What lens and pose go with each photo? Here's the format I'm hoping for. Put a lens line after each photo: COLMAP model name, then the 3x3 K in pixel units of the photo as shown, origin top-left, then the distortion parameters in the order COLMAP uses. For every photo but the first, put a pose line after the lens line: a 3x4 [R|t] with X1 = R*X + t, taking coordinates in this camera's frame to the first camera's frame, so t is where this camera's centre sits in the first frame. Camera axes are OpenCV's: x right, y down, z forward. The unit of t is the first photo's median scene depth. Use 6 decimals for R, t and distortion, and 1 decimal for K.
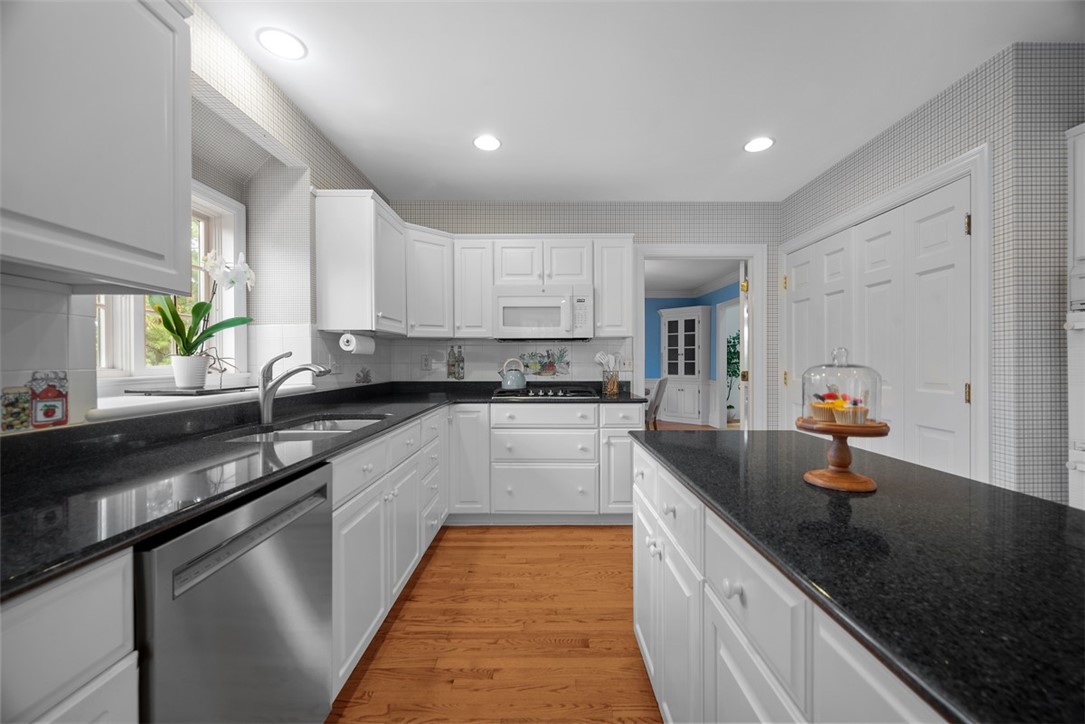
lens RADIAL K [[429.4, 0, 544.1], [0, 429.4, 367.7], [0, 0, 1]] dist [0.007525, -0.001807]
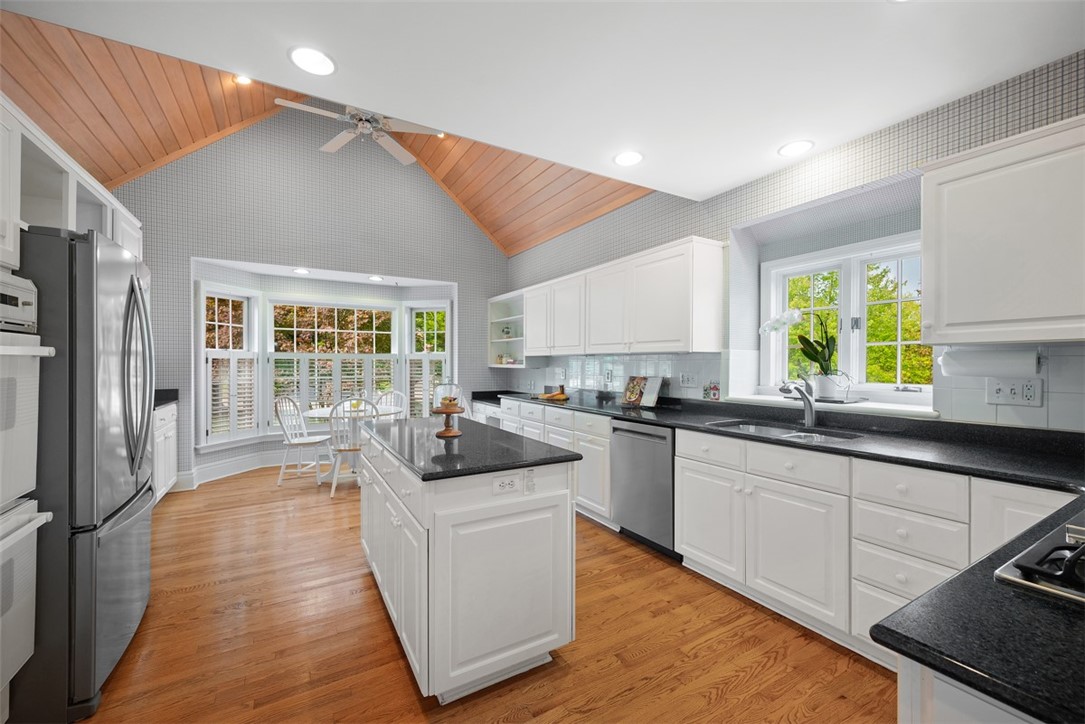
lens RADIAL K [[429.4, 0, 536.0], [0, 429.4, 366.3], [0, 0, 1]] dist [0.007525, -0.001807]
pose [[-0.867422, 0.008509, -0.497500, 0.565740], [-0.003181, 0.999739, 0.022645, -0.064446], [0.497562, 0.021225, -0.867169, 1.286446]]
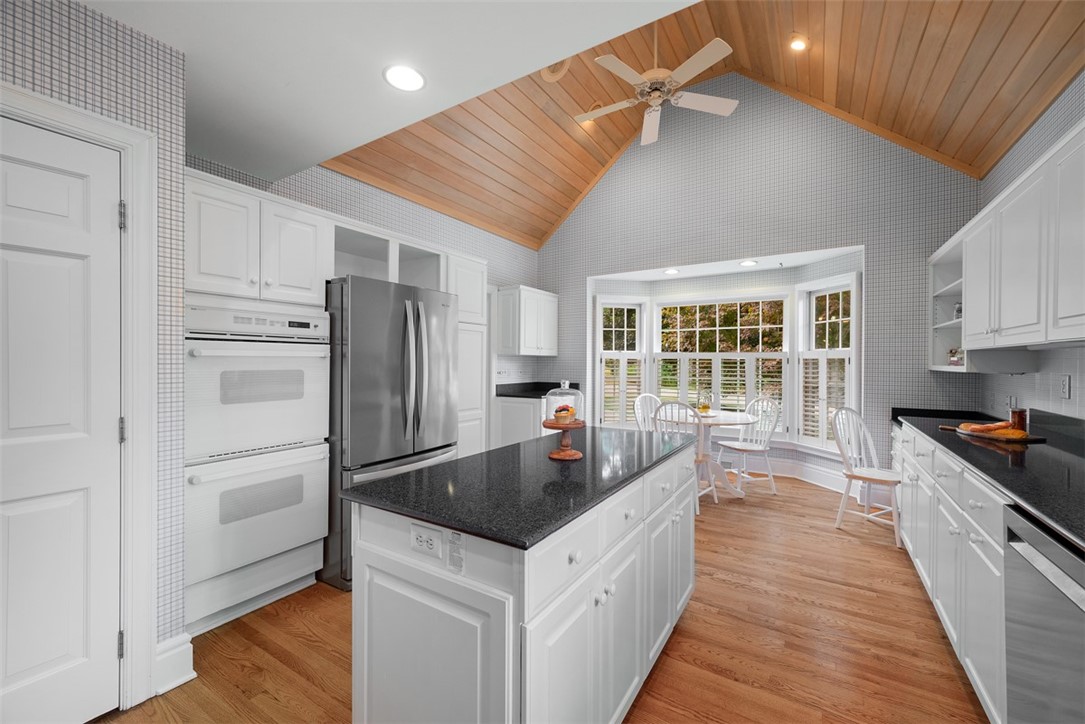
lens RADIAL K [[429.4, 0, 560.8], [0, 429.4, 364.2], [0, 0, 1]] dist [0.007525, -0.001807]
pose [[-0.855623, 0.001676, 0.517596, -0.068133], [0.009328, 0.999882, 0.012183, -0.054250], [-0.517515, 0.015252, -0.855538, 1.000442]]
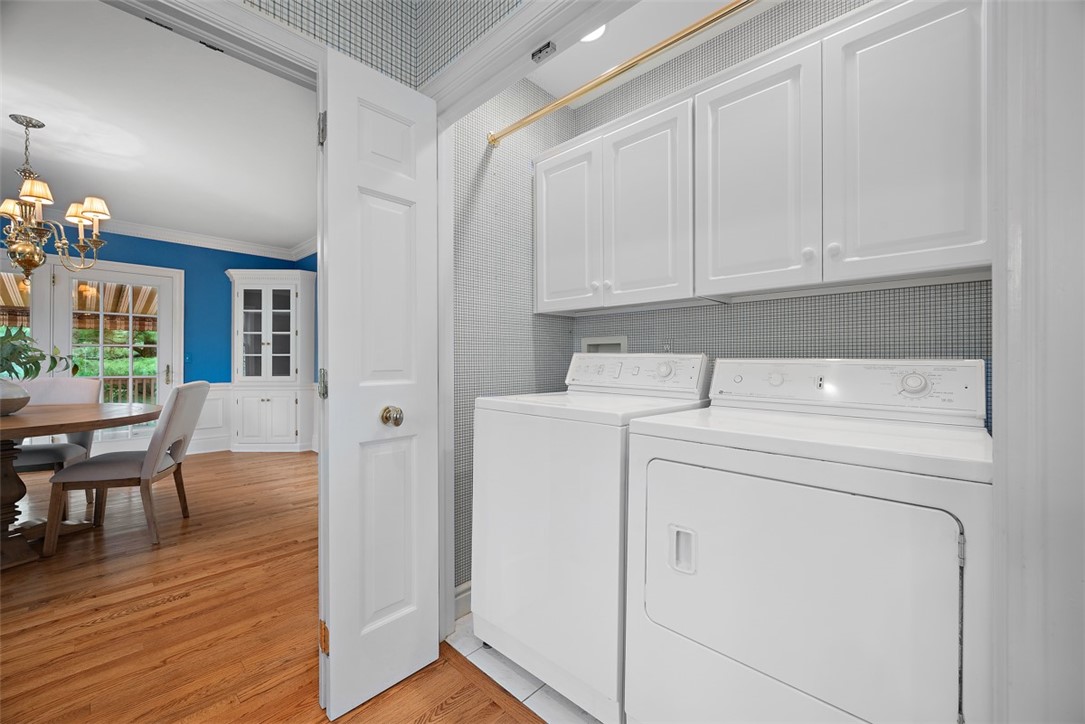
lens RADIAL K [[429.4, 0, 558.7], [0, 429.4, 361.0], [0, 0, 1]] dist [0.007525, -0.001807]
pose [[0.673027, 0.007774, 0.739577, 0.435234], [0.002549, 0.999914, -0.012831, 0.011556], [-0.739614, 0.010521, 0.672949, 0.792830]]
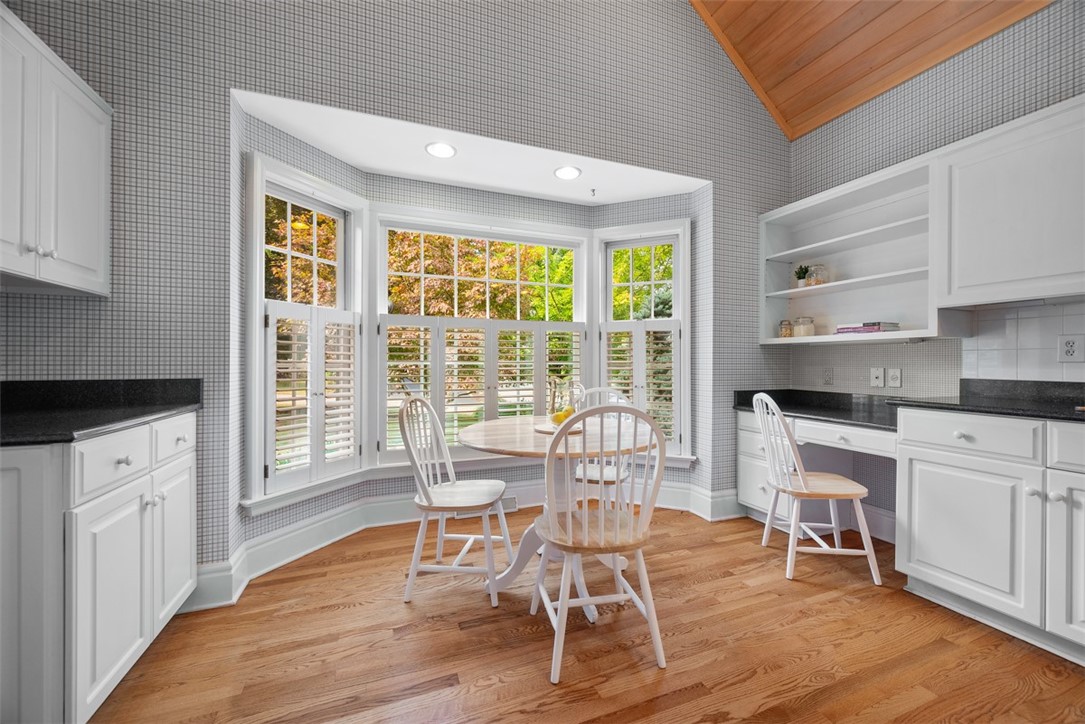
lens RADIAL K [[429.4, 0, 546.5], [0, 429.4, 360.9], [0, 0, 1]] dist [0.007525, -0.001807]
pose [[-0.934610, 0.005413, -0.355633, 0.641887], [0.000148, 0.999890, 0.014831, 0.021763], [0.355674, 0.013808, -0.934508, 0.077352]]
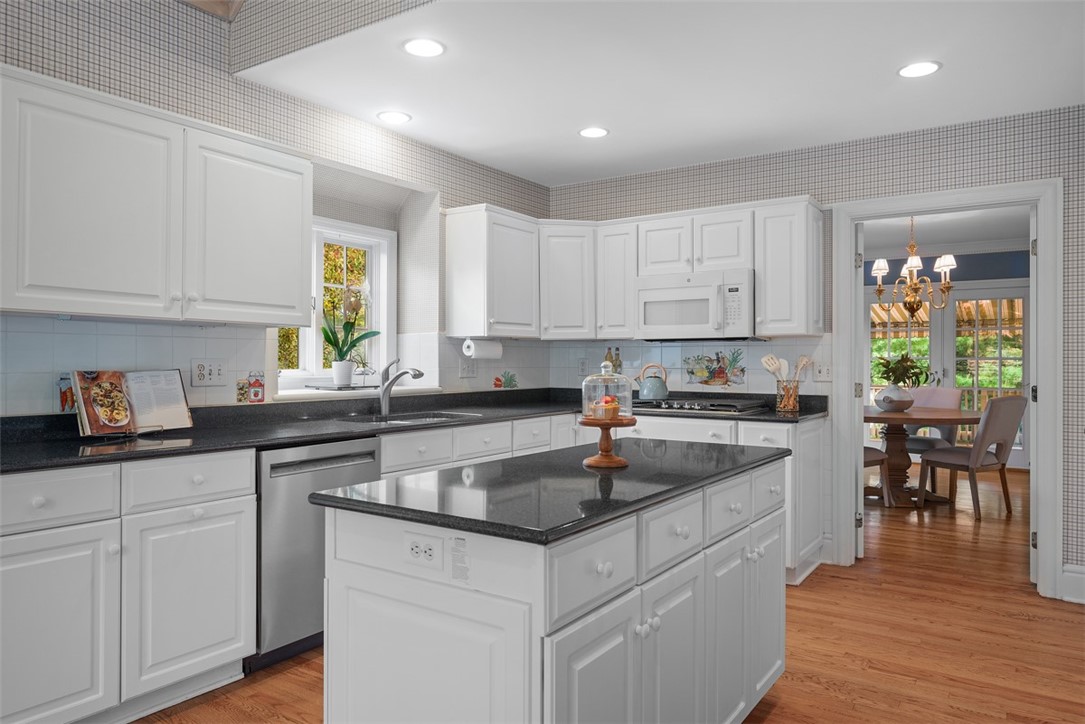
lens RADIAL K [[732.3, 0, 539.2], [0, 732.3, 355.7], [0, 0, 1]] dist [-0.007428, -0.003960]
pose [[0.826114, -0.000702, -0.563503, 0.697638], [-0.013175, 0.999702, -0.020561, -0.004776], [0.563349, 0.024410, 0.825858, -0.385698]]
